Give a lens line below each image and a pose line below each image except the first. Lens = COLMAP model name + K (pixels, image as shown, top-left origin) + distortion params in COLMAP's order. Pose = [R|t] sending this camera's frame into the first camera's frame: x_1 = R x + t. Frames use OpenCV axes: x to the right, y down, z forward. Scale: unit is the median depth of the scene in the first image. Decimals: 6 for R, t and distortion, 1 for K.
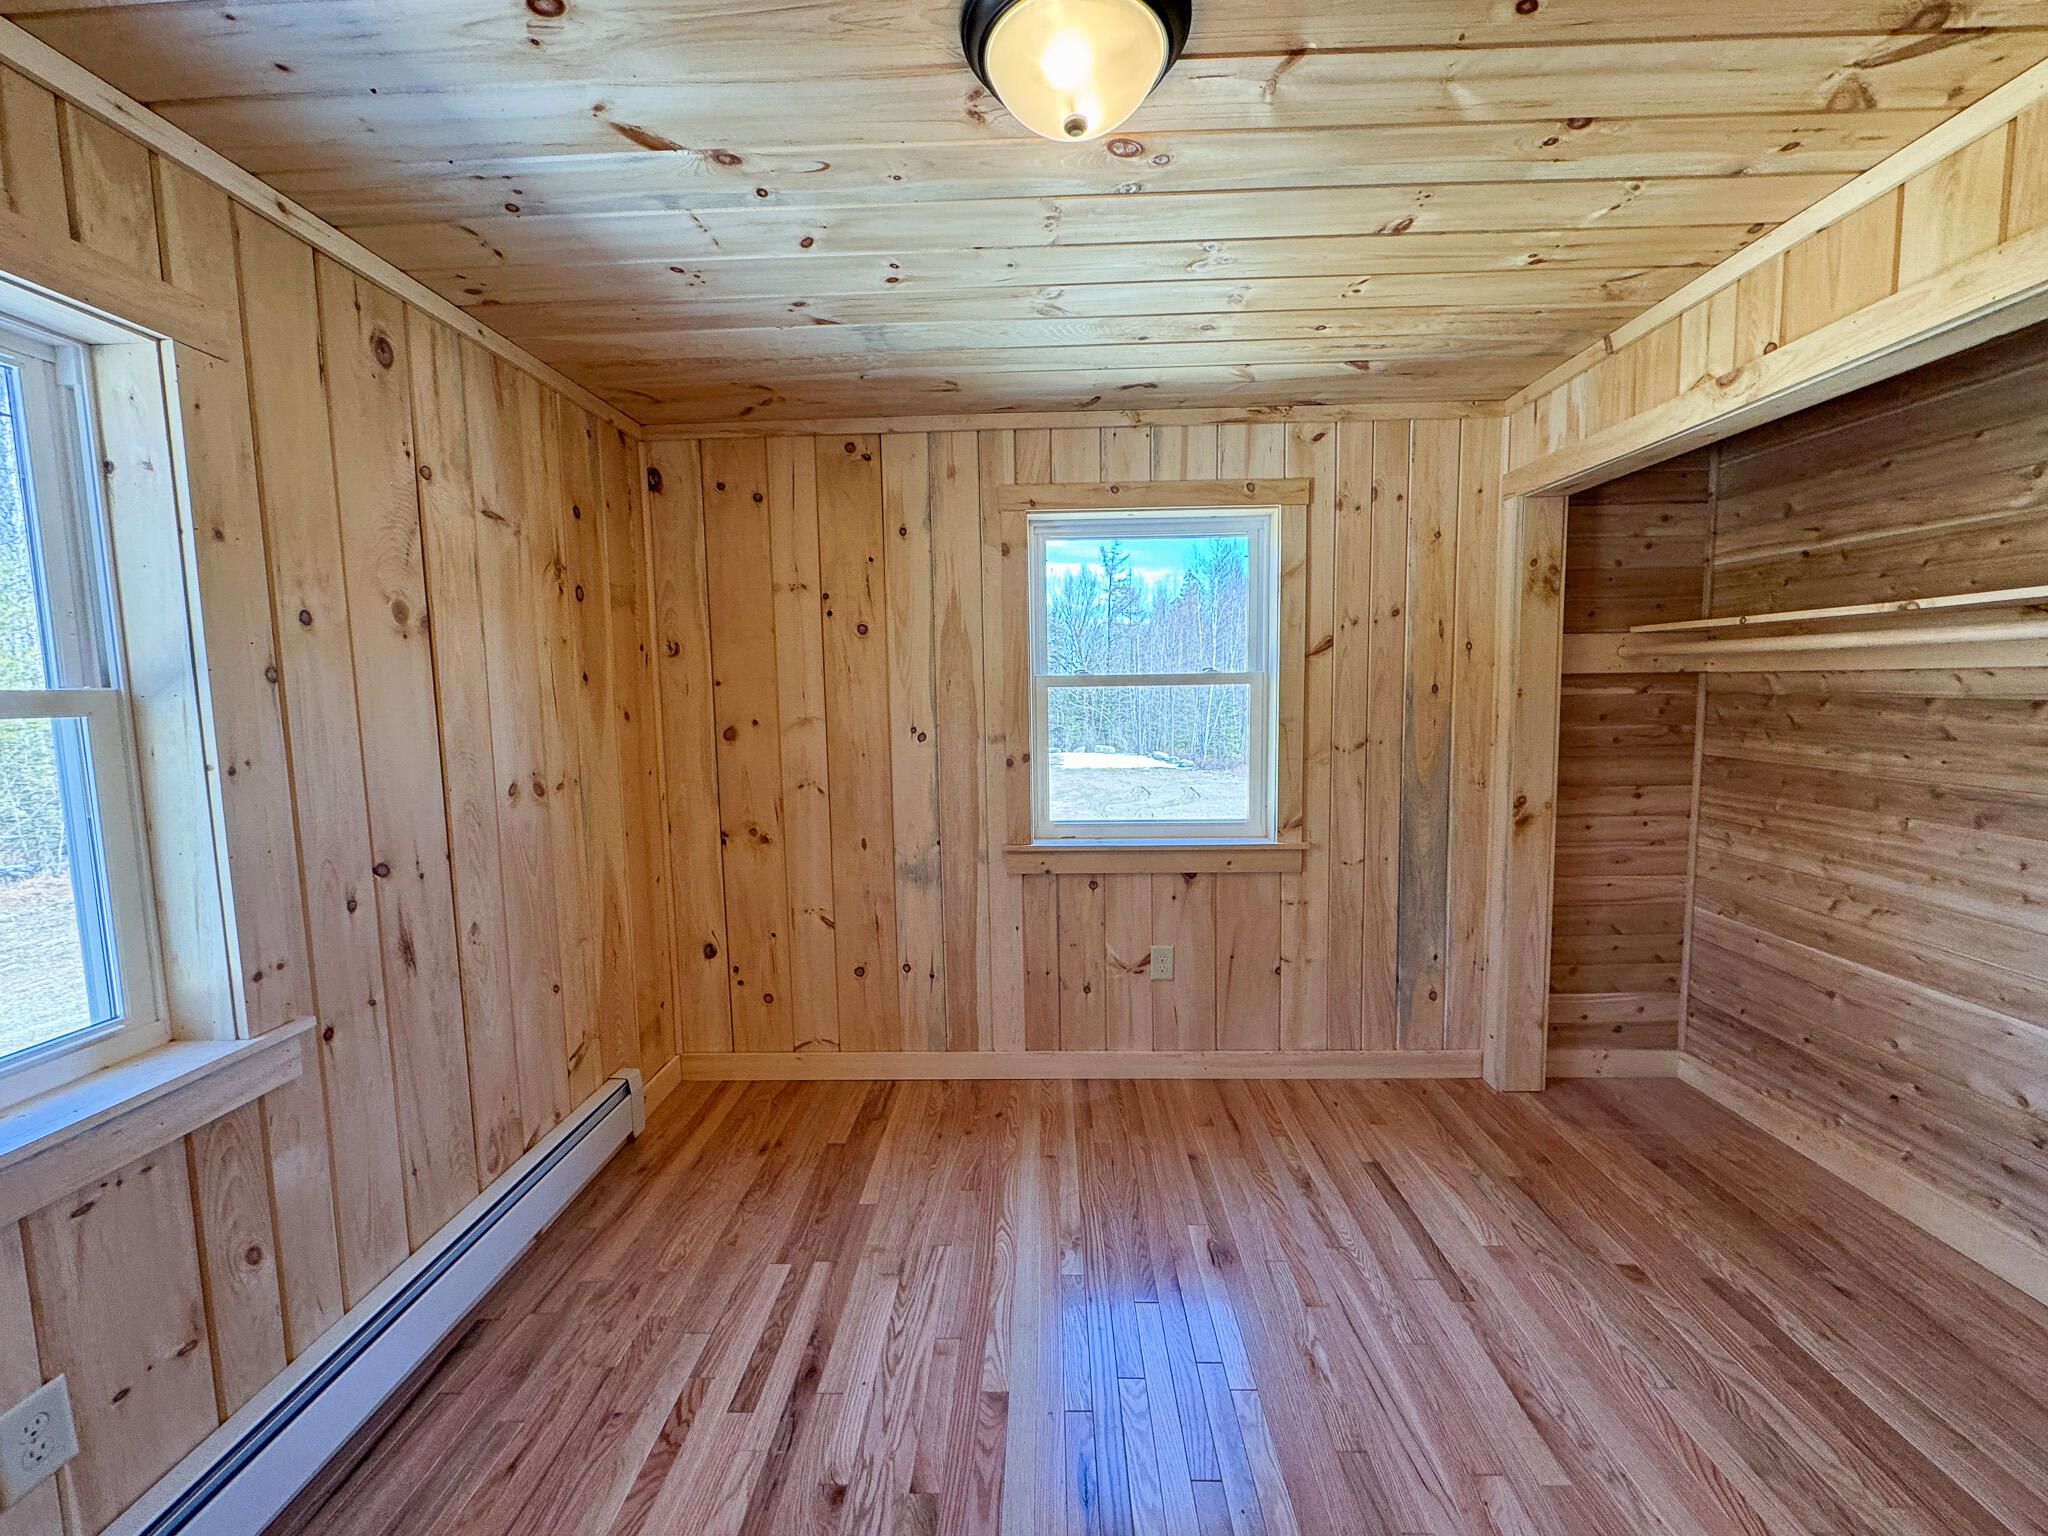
lens RADIAL K [[813.9, 0, 1009.1], [0, 813.9, 766.5], [0, 0, 1]] dist [-0.000483, -0.000184]
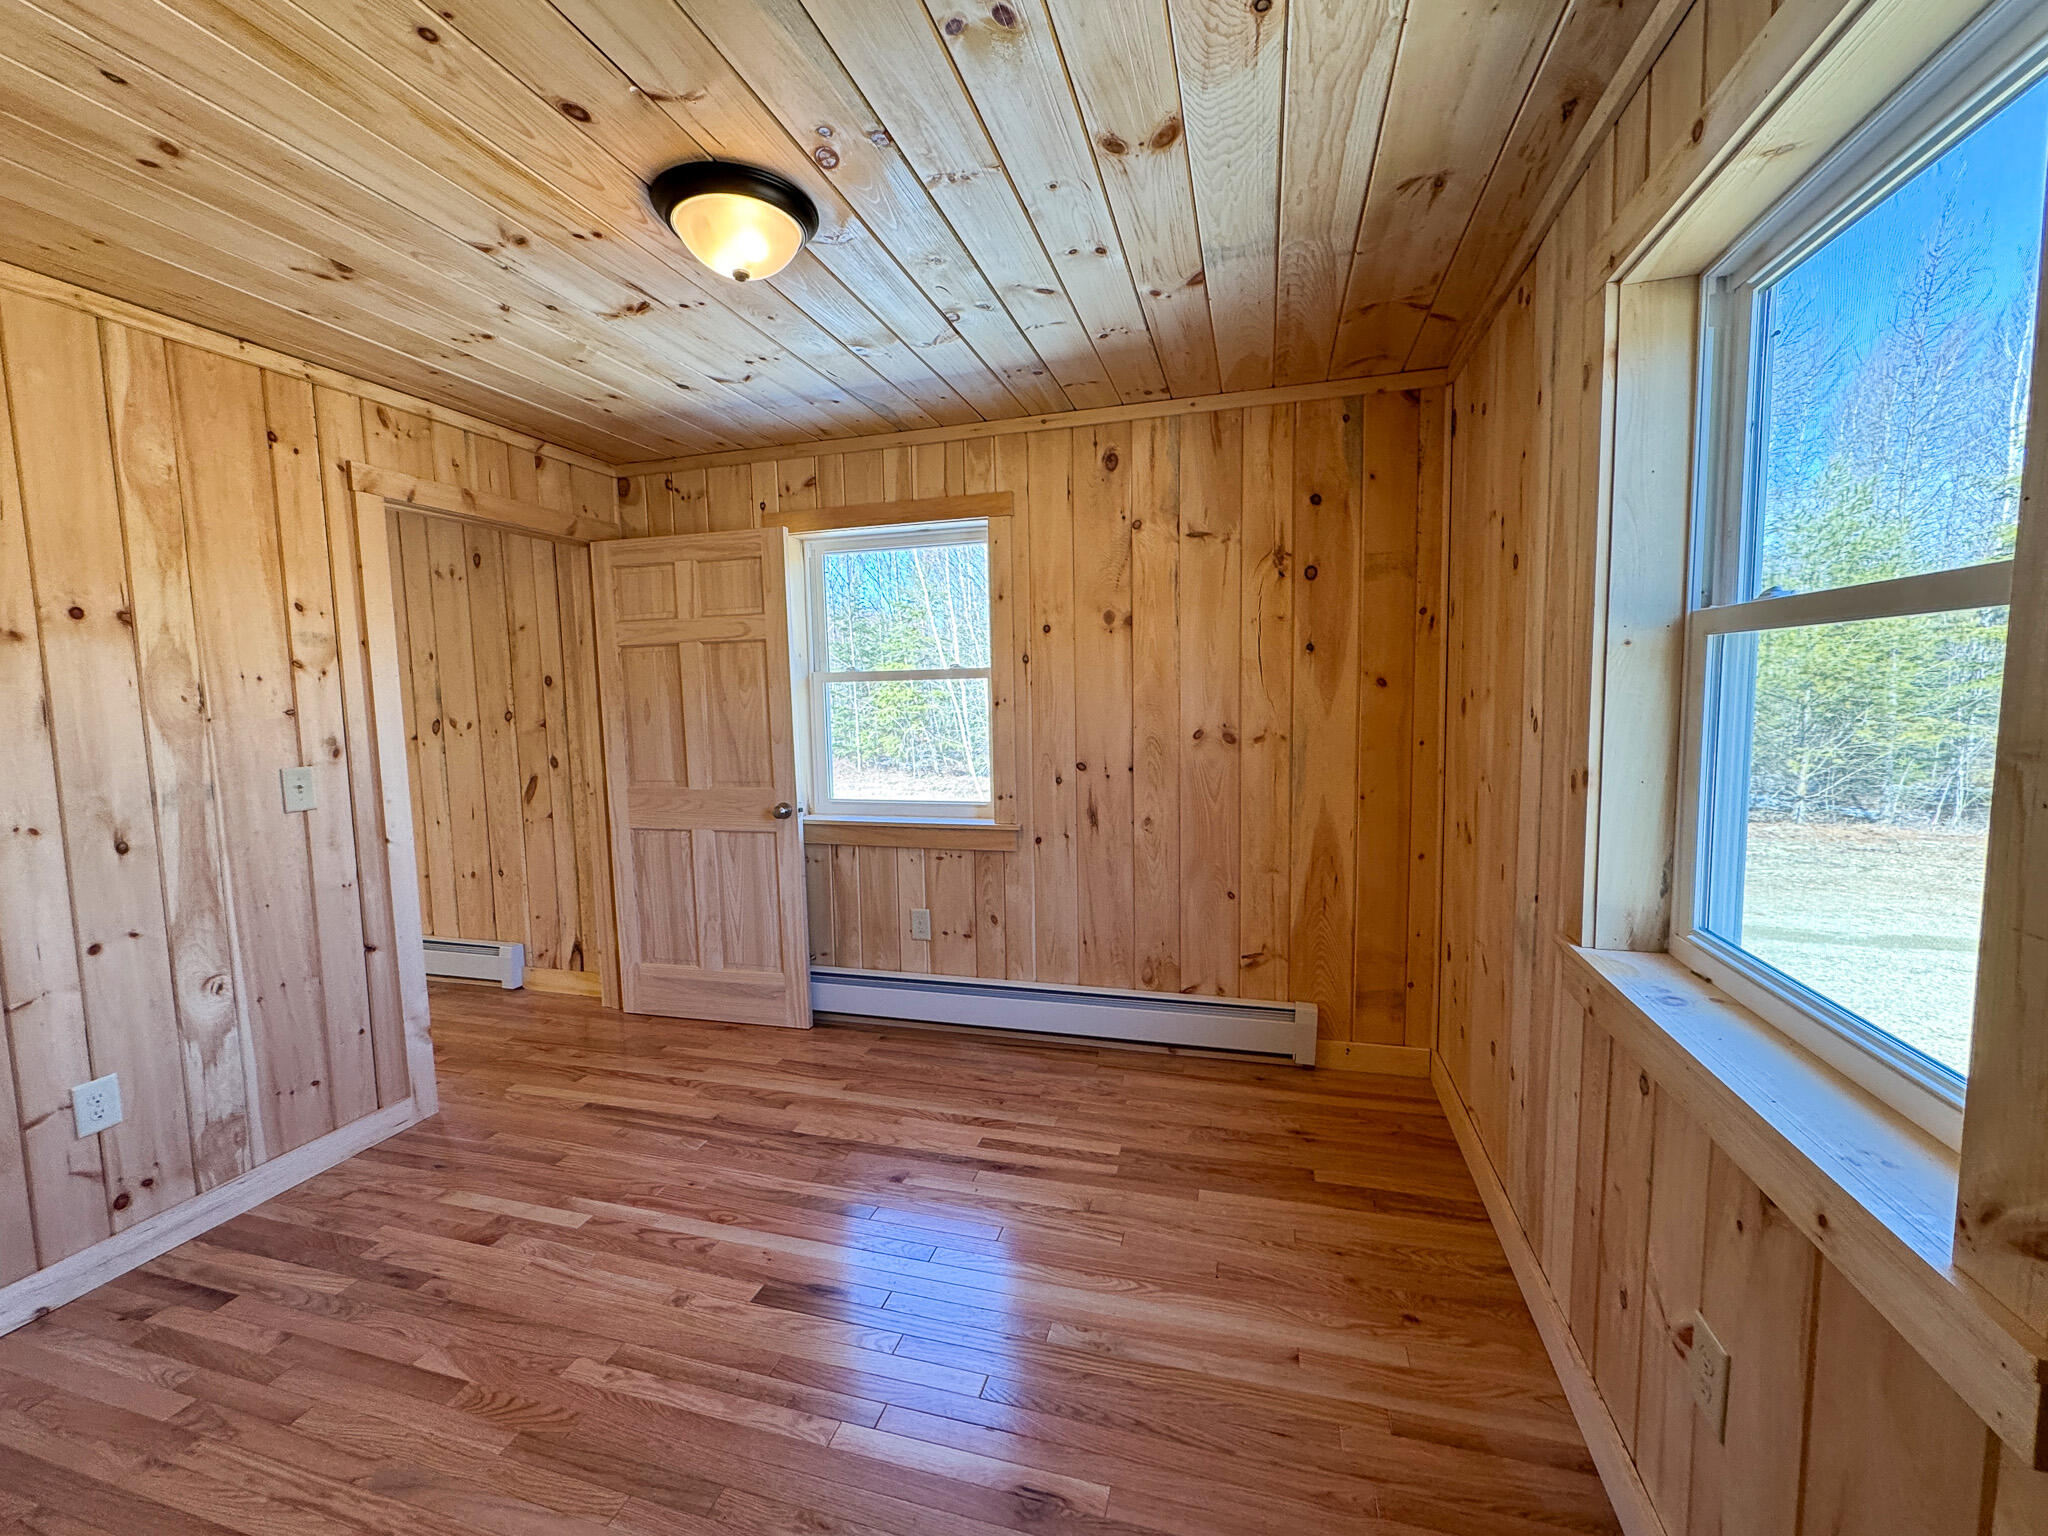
lens RADIAL K [[813.9, 0, 1022.6], [0, 813.9, 764.2], [0, 0, 1]] dist [-0.000483, -0.000184]
pose [[-0.222150, 0.114150, -0.968307, 0.723155], [-0.066757, 0.989012, 0.131906, -0.076520], [0.972725, 0.093944, -0.212088, 0.924636]]
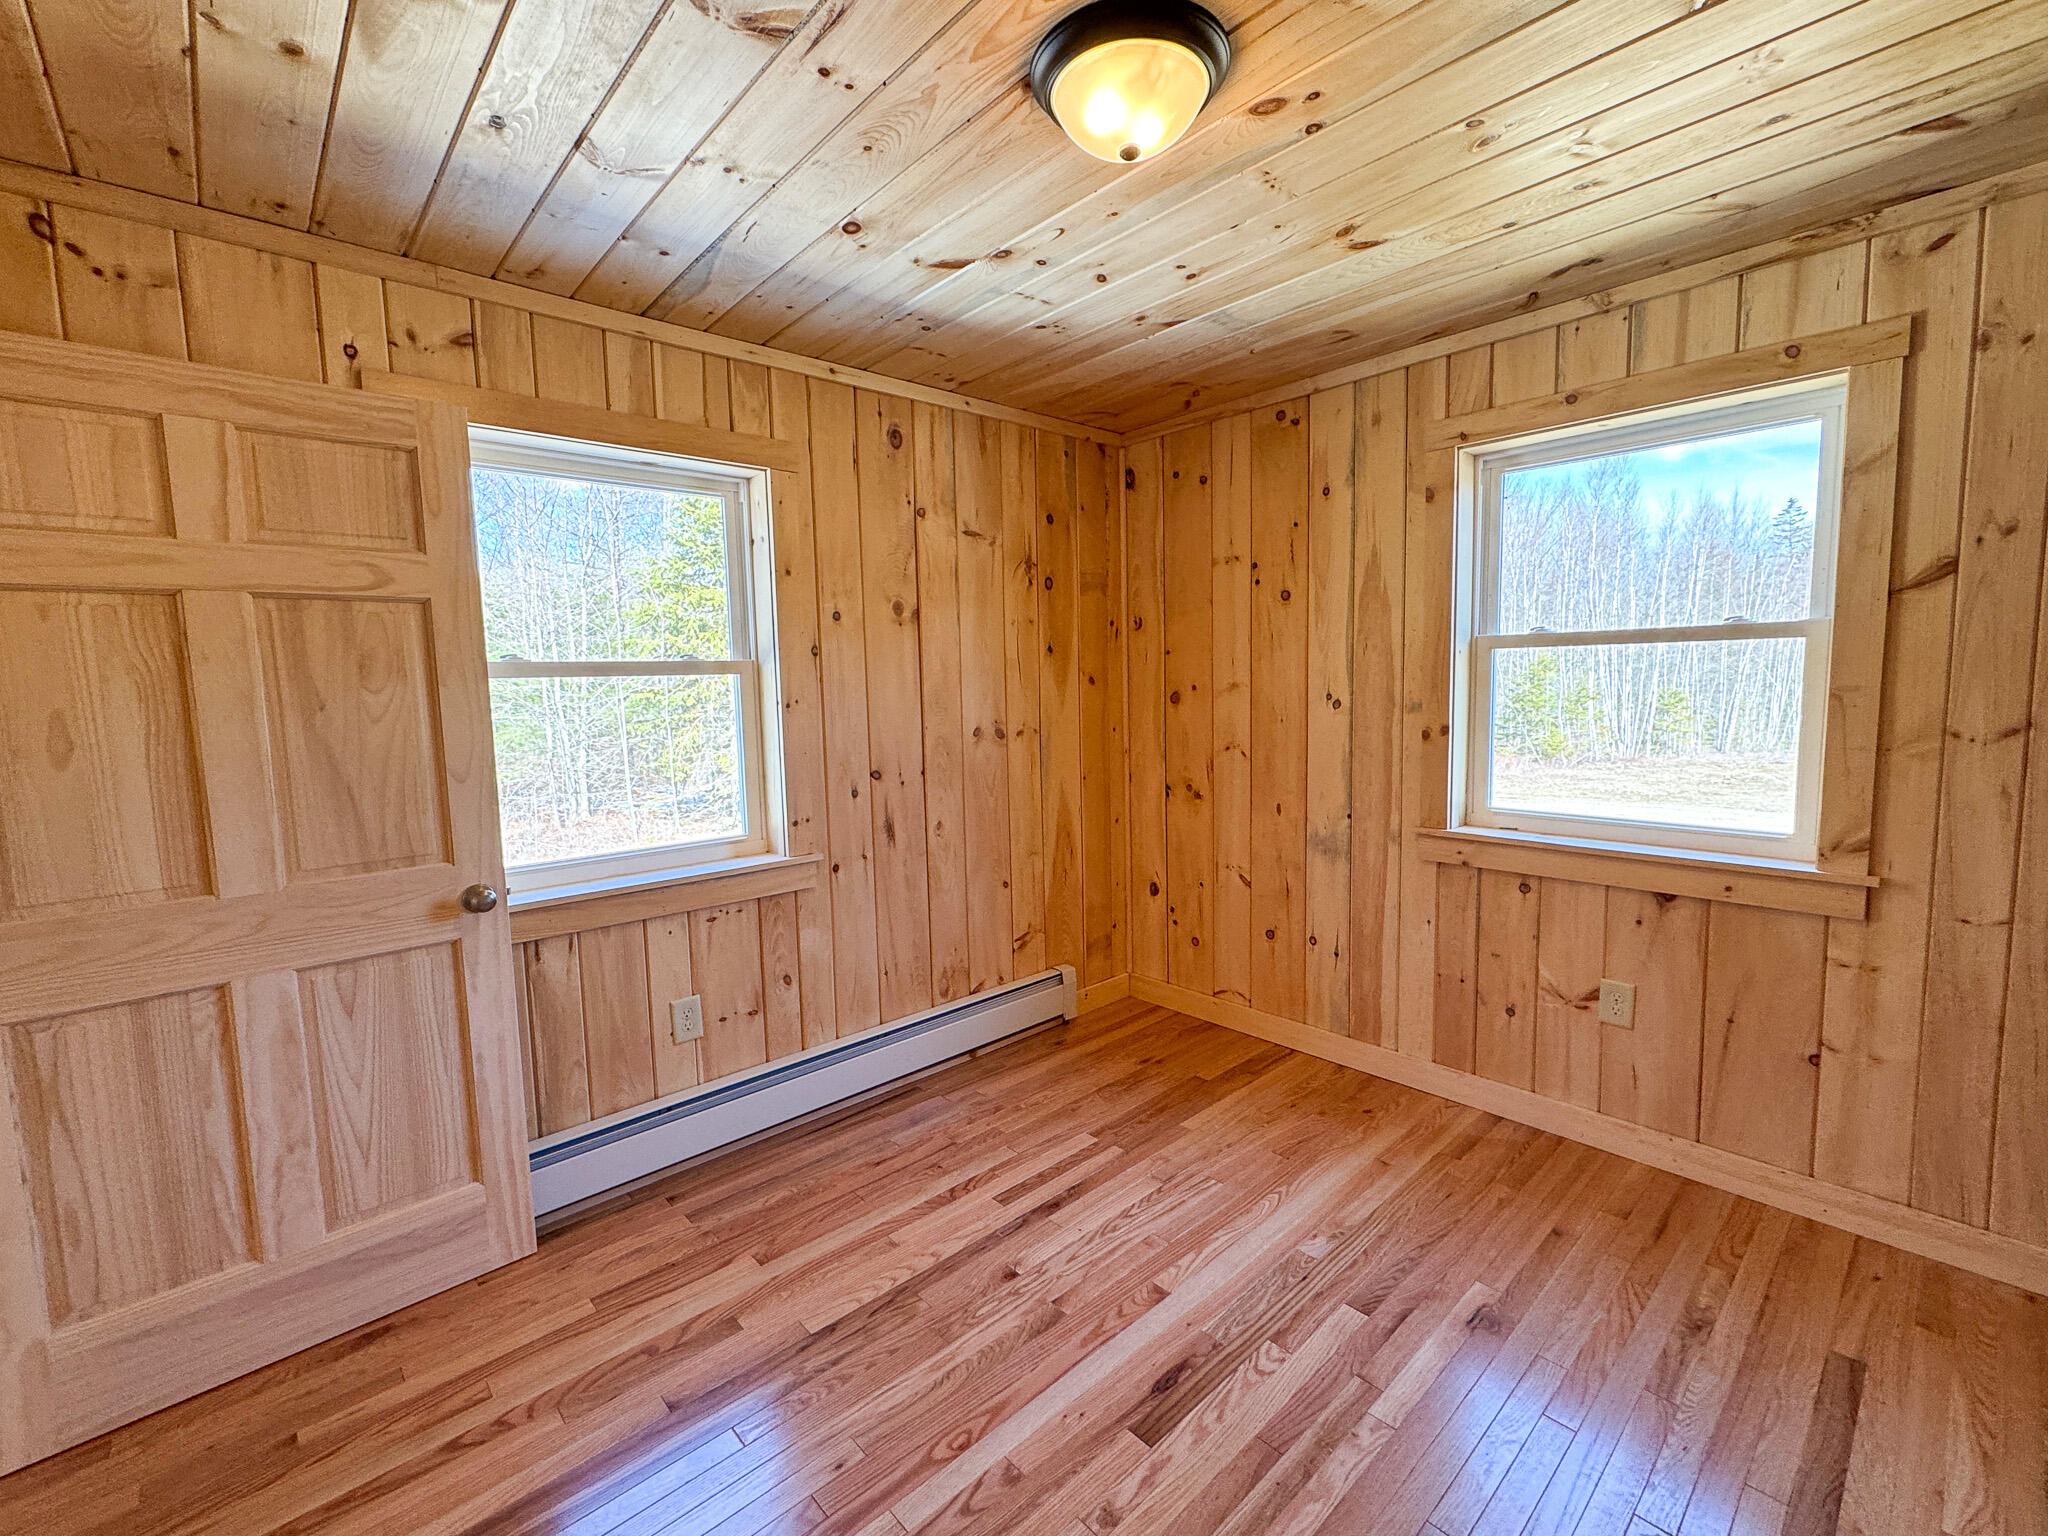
lens RADIAL K [[864.6, 0, 1014.8], [0, 864.6, 764.2], [0, 0, 1]] dist [-0.000868, -0.000014]
pose [[0.696469, 0.071572, -0.714009, 0.444807], [-0.056451, 0.997395, 0.044915, 0.012504], [0.715363, 0.009025, 0.698694, 0.020693]]
